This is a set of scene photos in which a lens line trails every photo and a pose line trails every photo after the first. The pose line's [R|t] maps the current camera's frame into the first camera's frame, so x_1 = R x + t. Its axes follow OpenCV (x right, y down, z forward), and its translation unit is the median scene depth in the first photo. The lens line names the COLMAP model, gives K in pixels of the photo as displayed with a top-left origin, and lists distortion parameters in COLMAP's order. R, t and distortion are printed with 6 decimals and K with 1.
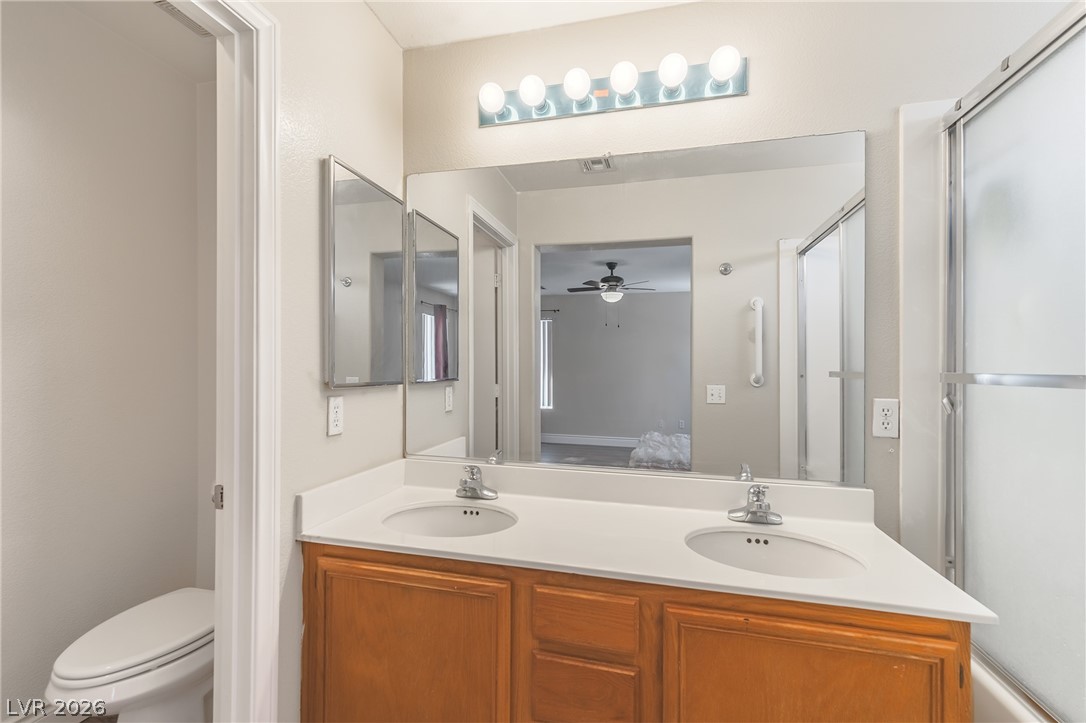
lens RADIAL K [[487.1, 0, 533.7], [0, 487.1, 364.4], [0, 0, 1]] dist [0.018524, -0.000393]
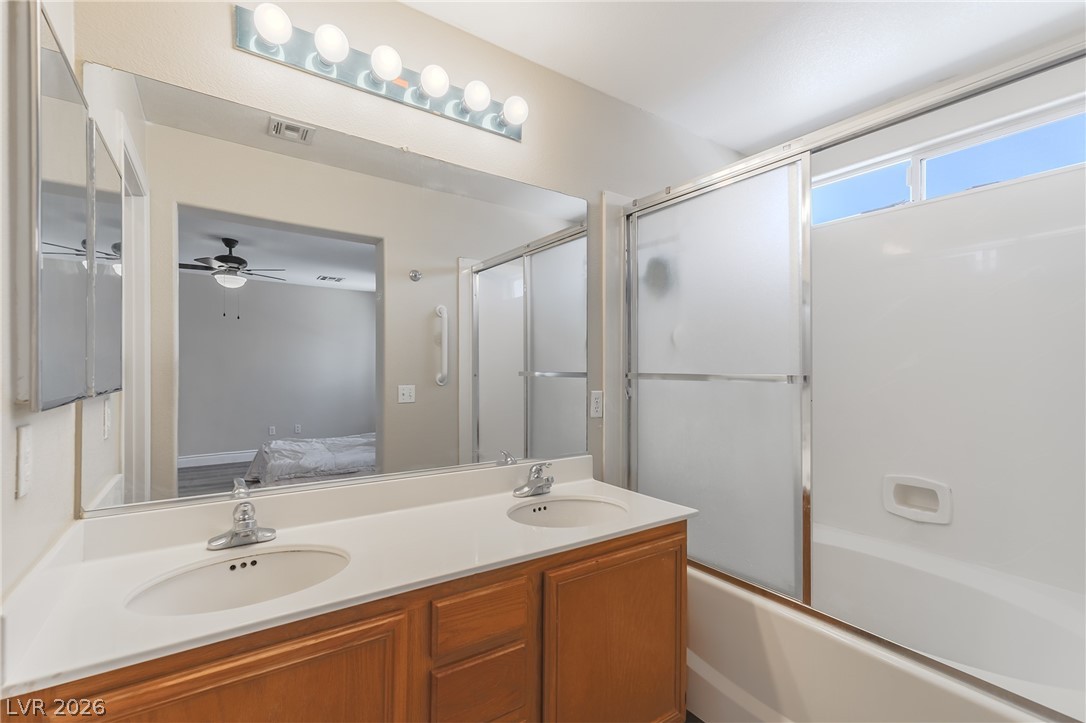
lens RADIAL K [[487.1, 0, 563.0], [0, 487.1, 363.2], [0, 0, 1]] dist [0.018524, -0.000393]
pose [[0.642768, 0.003895, 0.766051, -0.442337], [-0.004498, 0.999989, -0.001311, -0.008393], [-0.766048, -0.002603, 0.642778, 0.157390]]
